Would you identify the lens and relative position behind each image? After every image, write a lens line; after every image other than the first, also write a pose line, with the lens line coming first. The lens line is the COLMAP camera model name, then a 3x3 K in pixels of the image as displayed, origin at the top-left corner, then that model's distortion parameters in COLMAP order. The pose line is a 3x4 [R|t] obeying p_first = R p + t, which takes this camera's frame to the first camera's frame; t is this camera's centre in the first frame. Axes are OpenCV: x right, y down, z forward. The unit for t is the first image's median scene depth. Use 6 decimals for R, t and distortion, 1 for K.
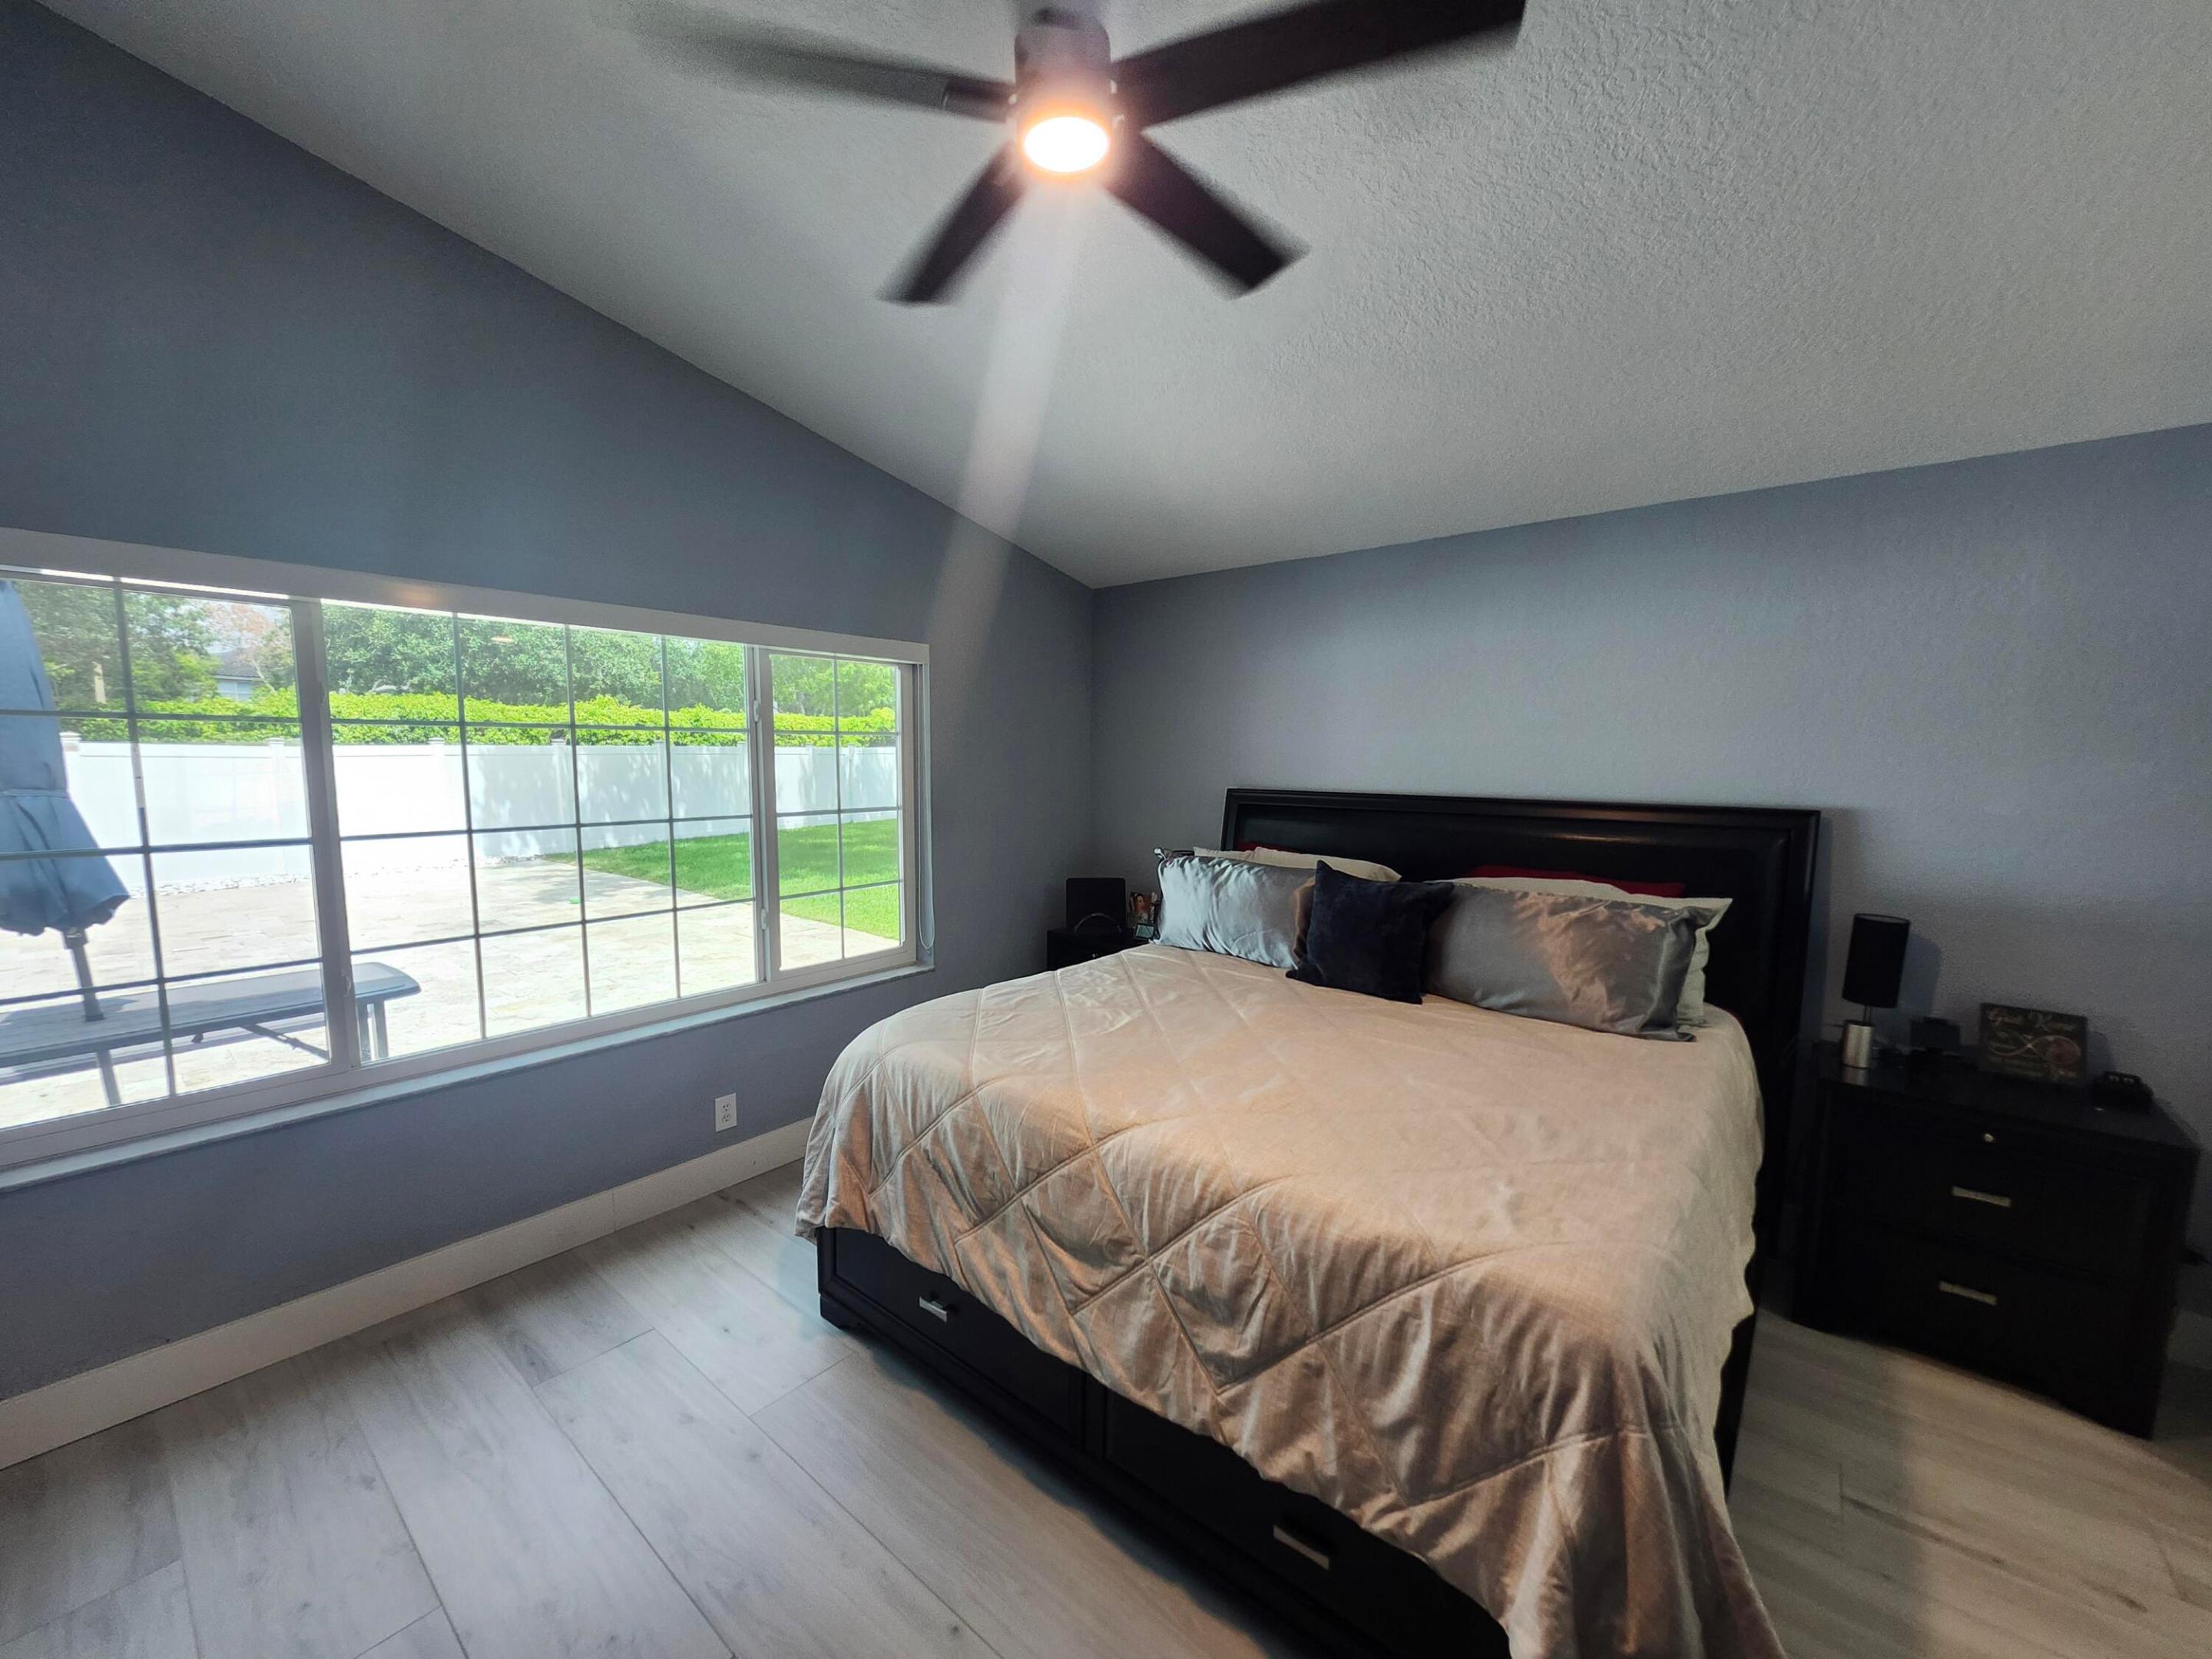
lens RADIAL K [[870.7, 0, 1092.7], [0, 870.7, 848.7], [0, 0, 1]] dist [0.000896, -0.000050]
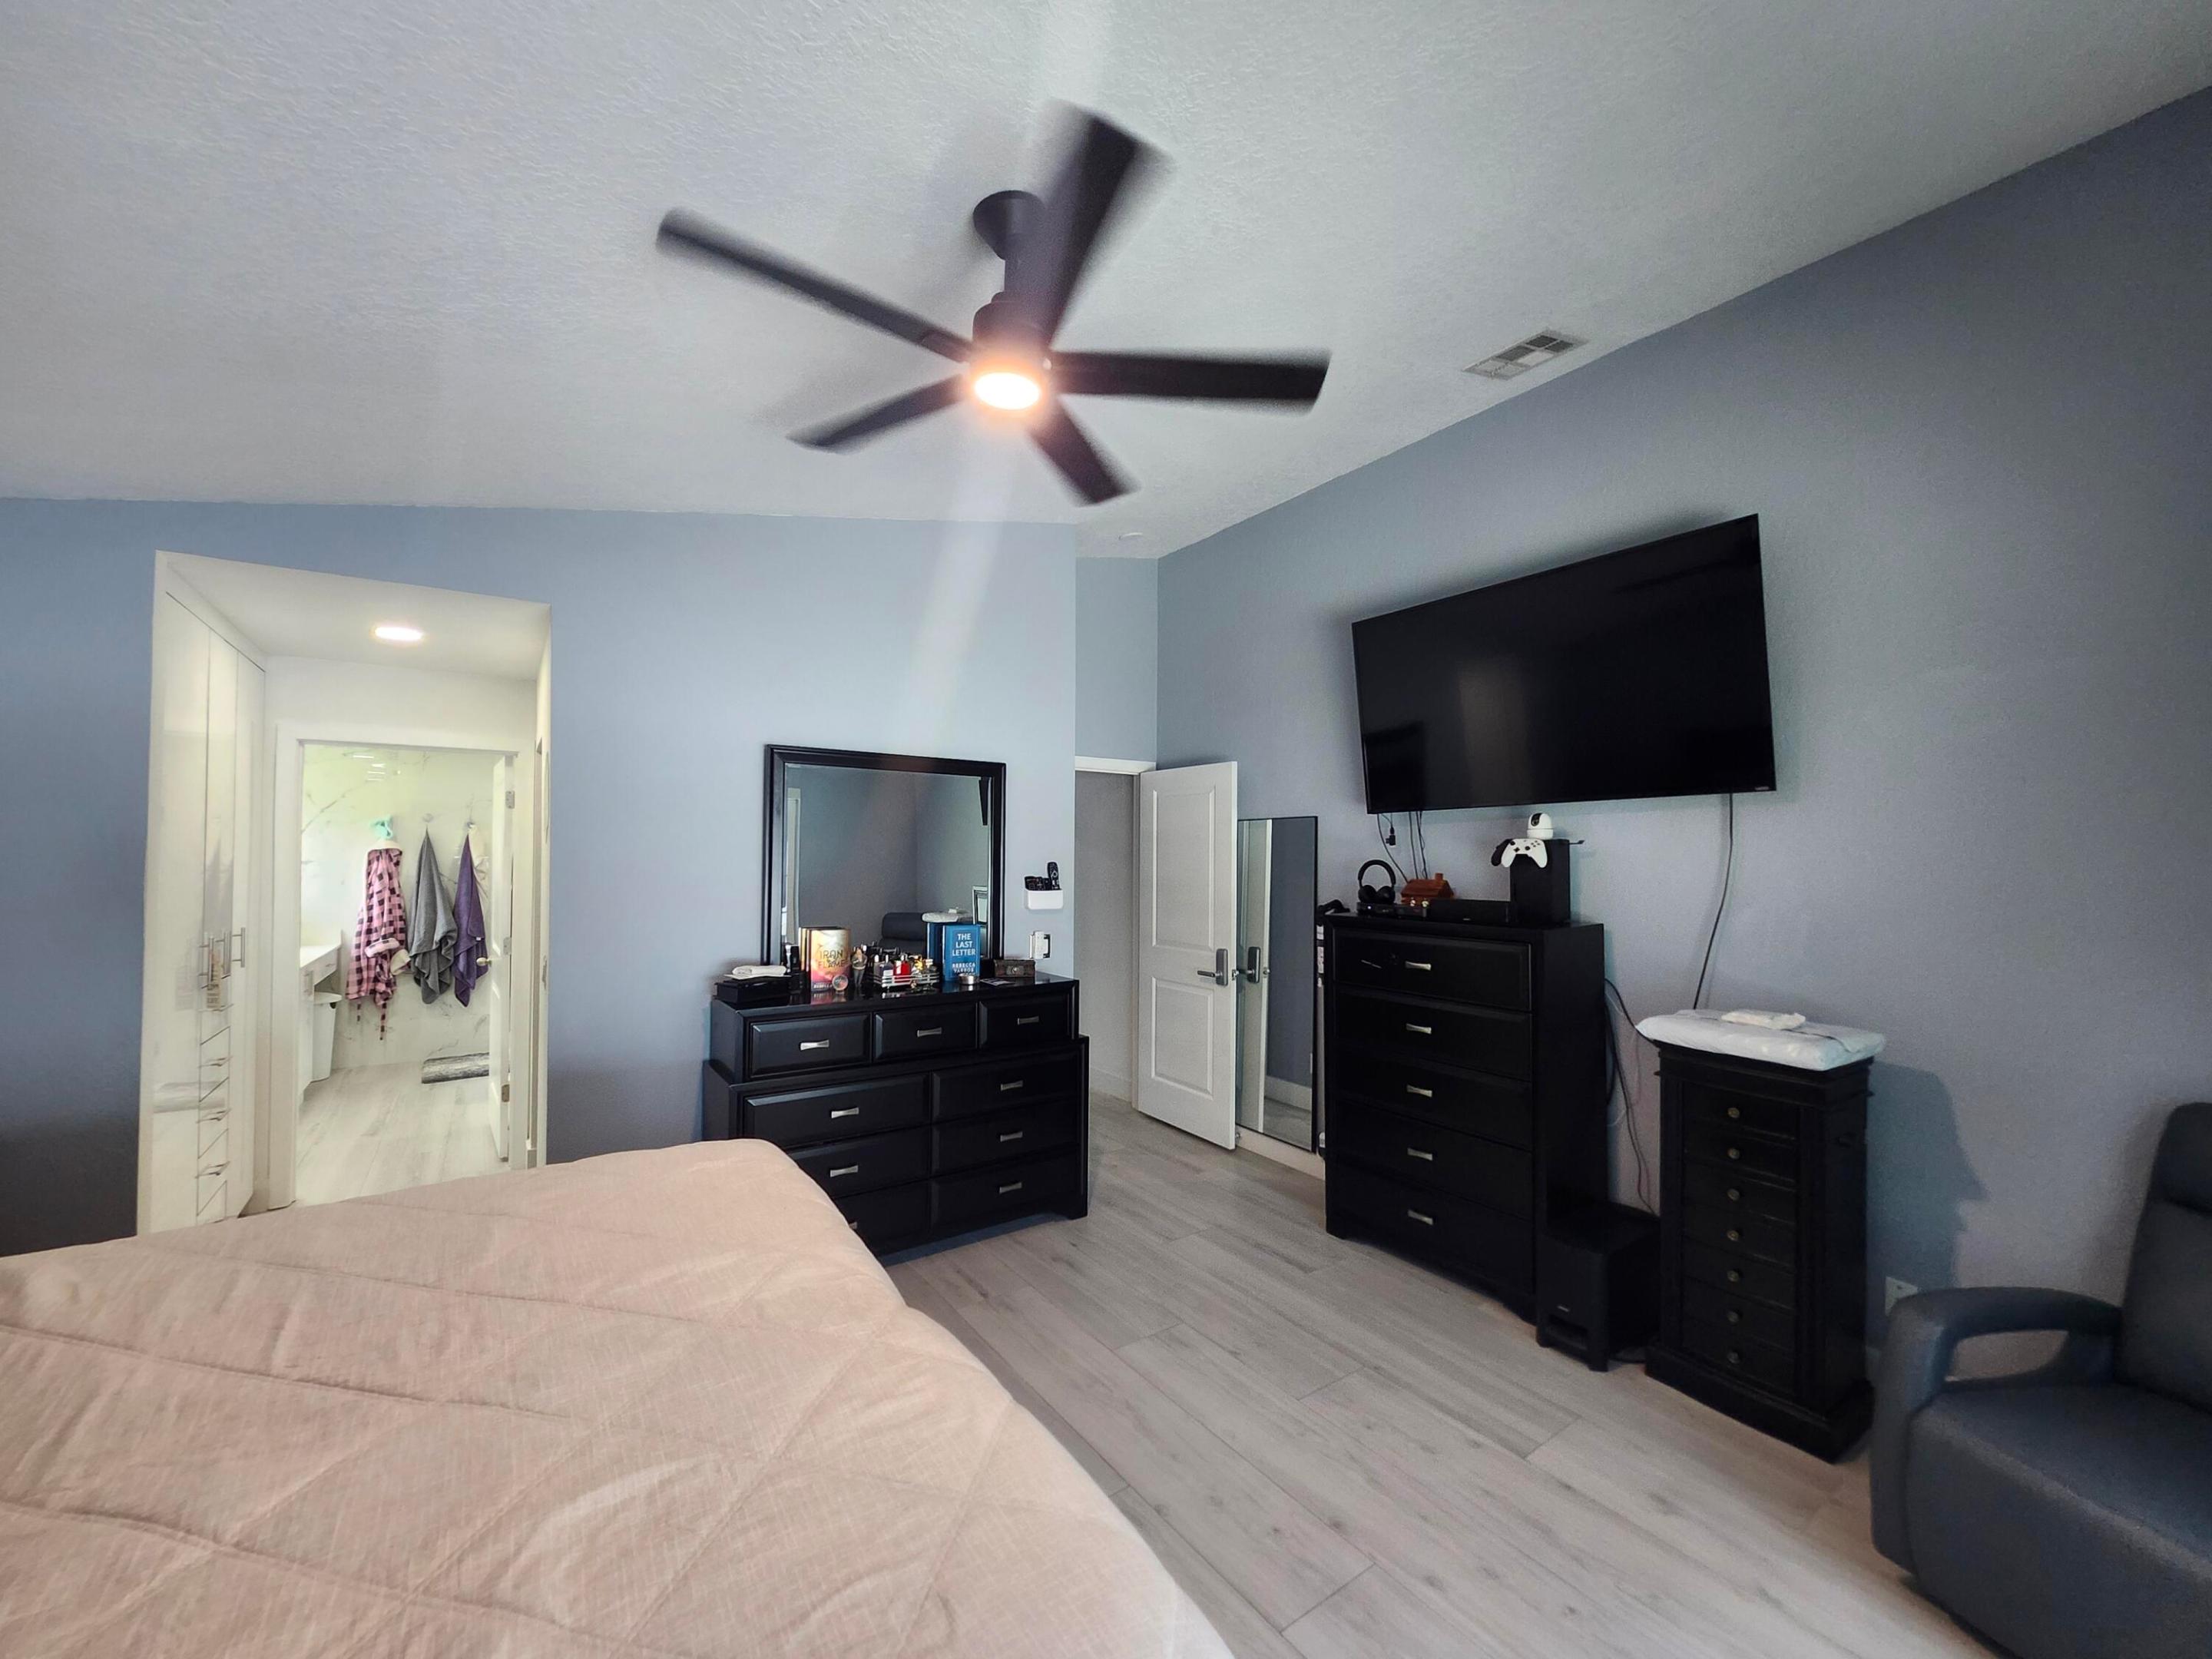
lens RADIAL K [[870.7, 0, 1092.7], [0, 870.7, 848.7], [0, 0, 1]] dist [0.000896, -0.000050]
pose [[-0.962523, -0.015636, 0.270750, -0.379948], [0.012716, 0.994636, 0.102649, -0.182465], [-0.270902, 0.102245, -0.957161, 1.668013]]
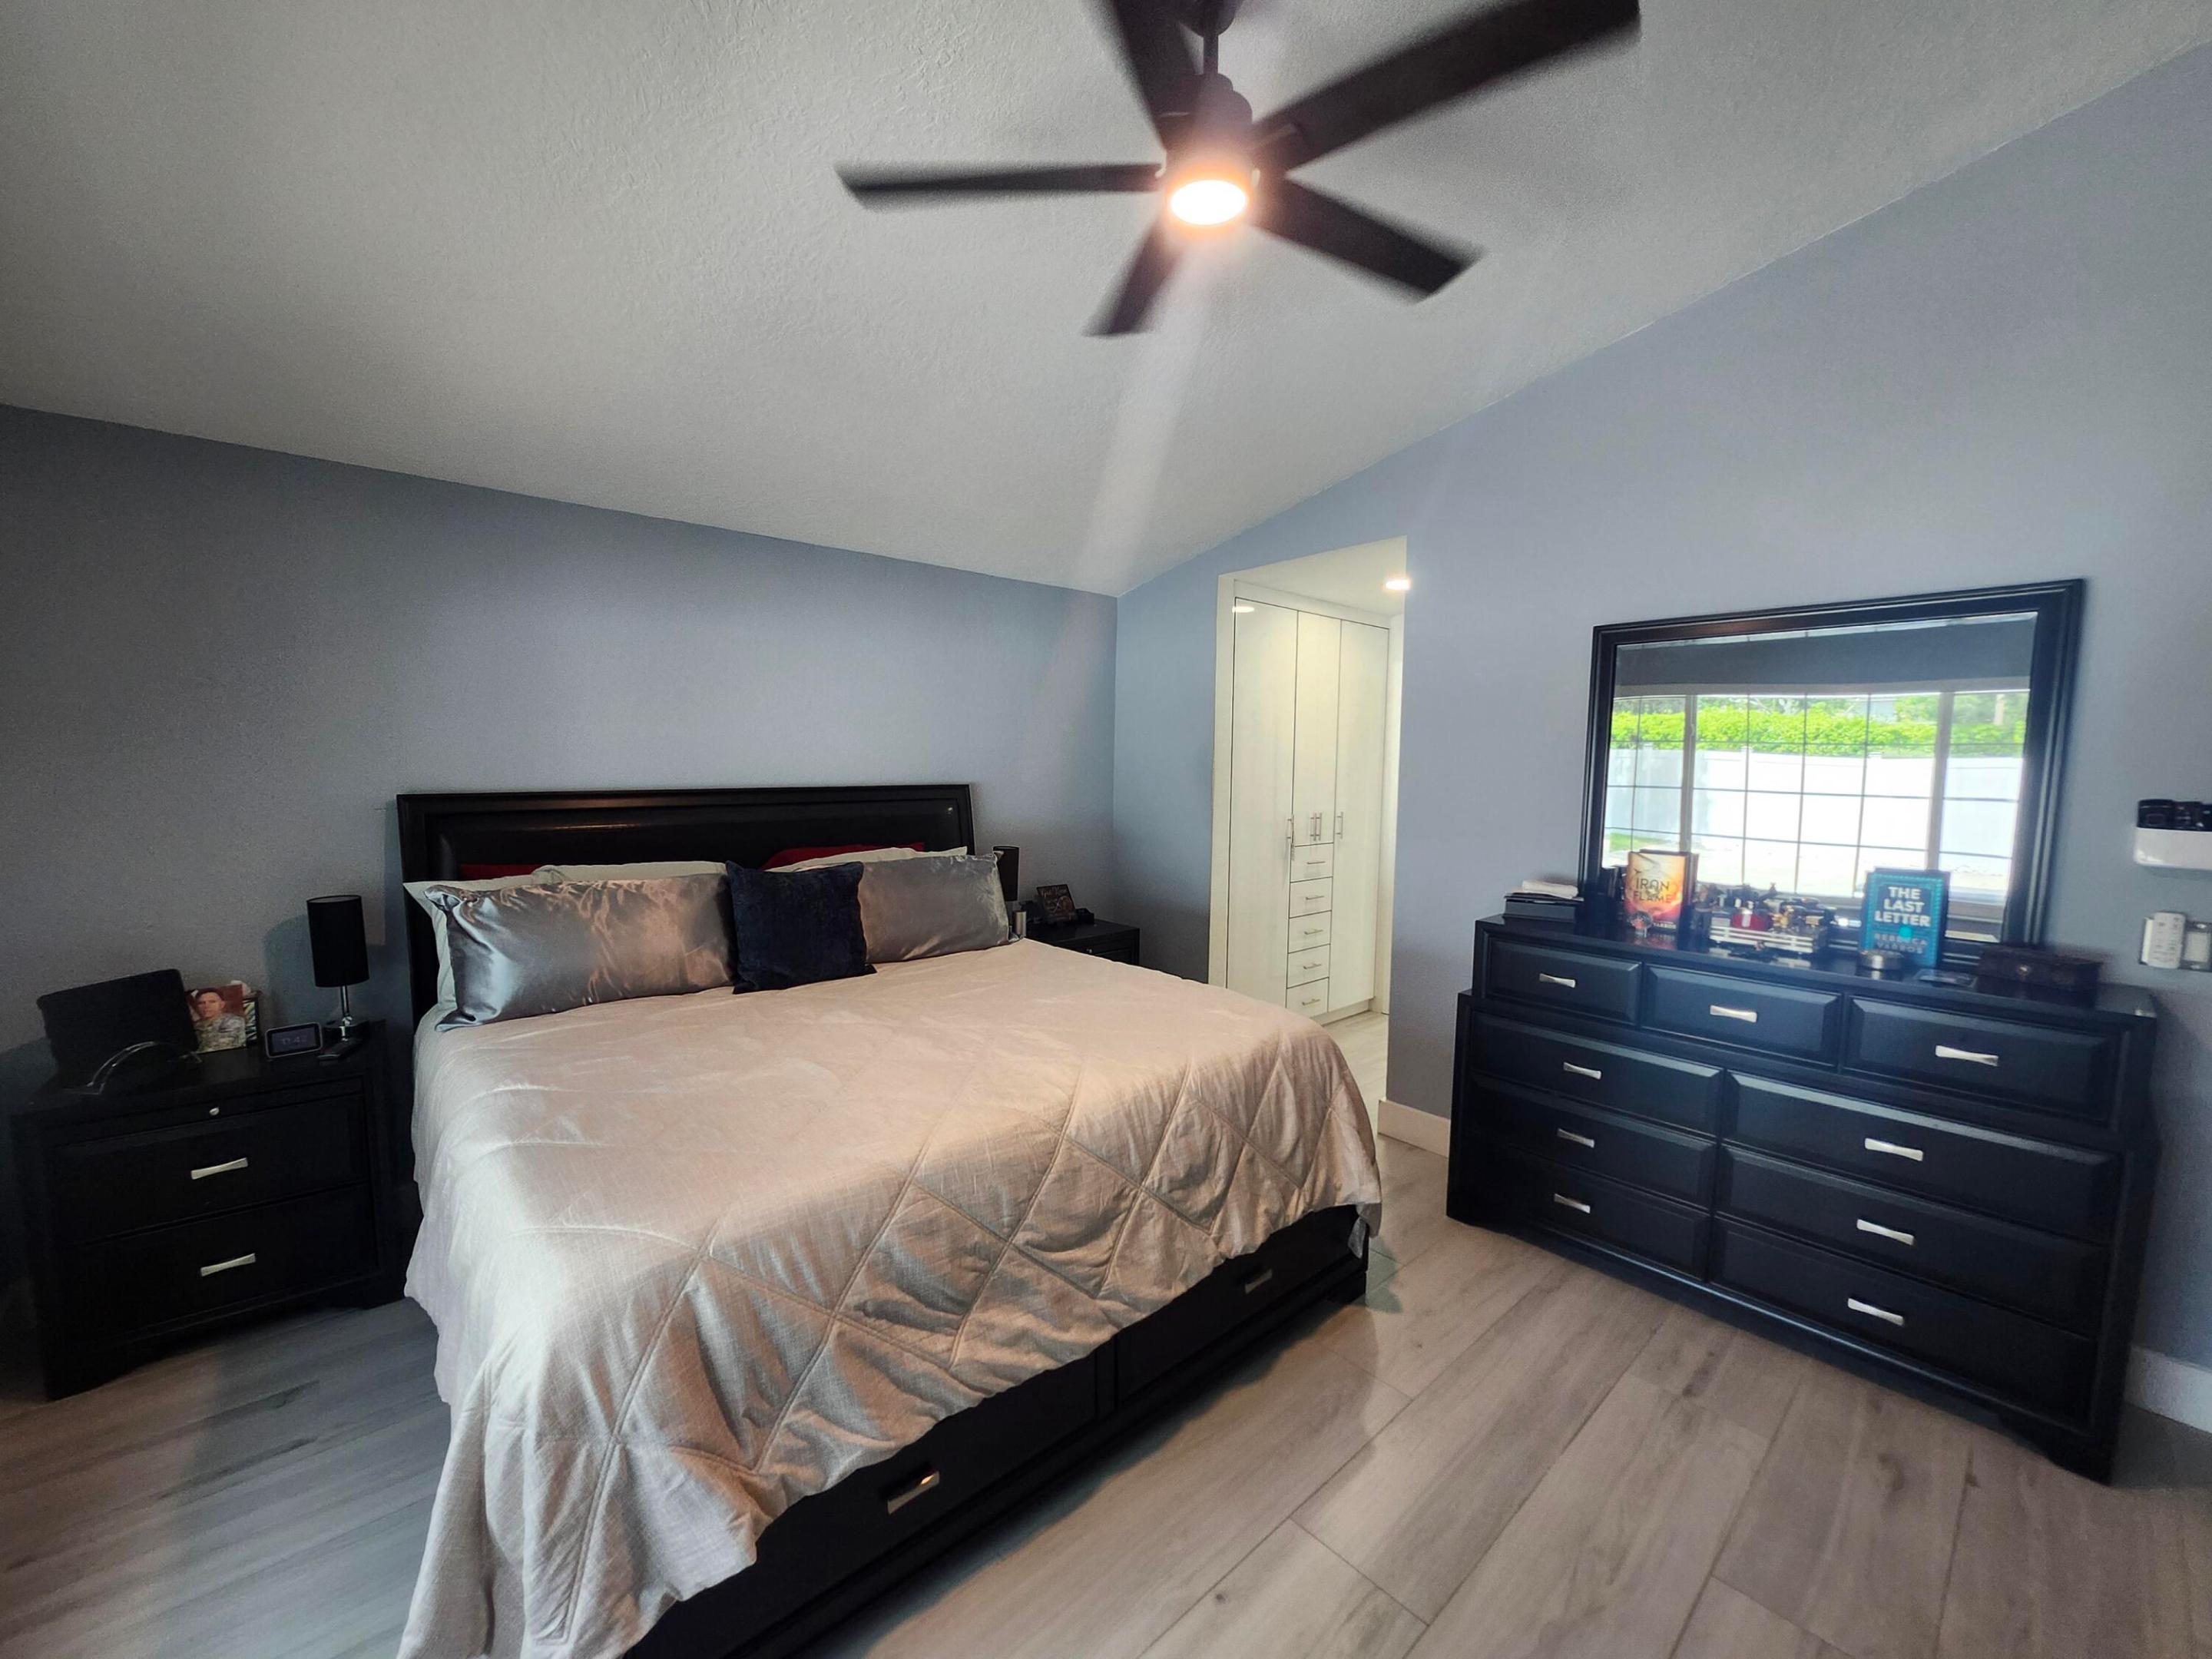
lens RADIAL K [[880.3, 0, 1076.7], [0, 880.3, 827.4], [0, 0, 1]] dist [-0.000817, 0.000095]
pose [[0.166817, -0.089703, 0.981899, -0.943566], [0.109860, 0.991343, 0.071902, -0.082016], [-0.979849, 0.095877, 0.175227, 0.752149]]
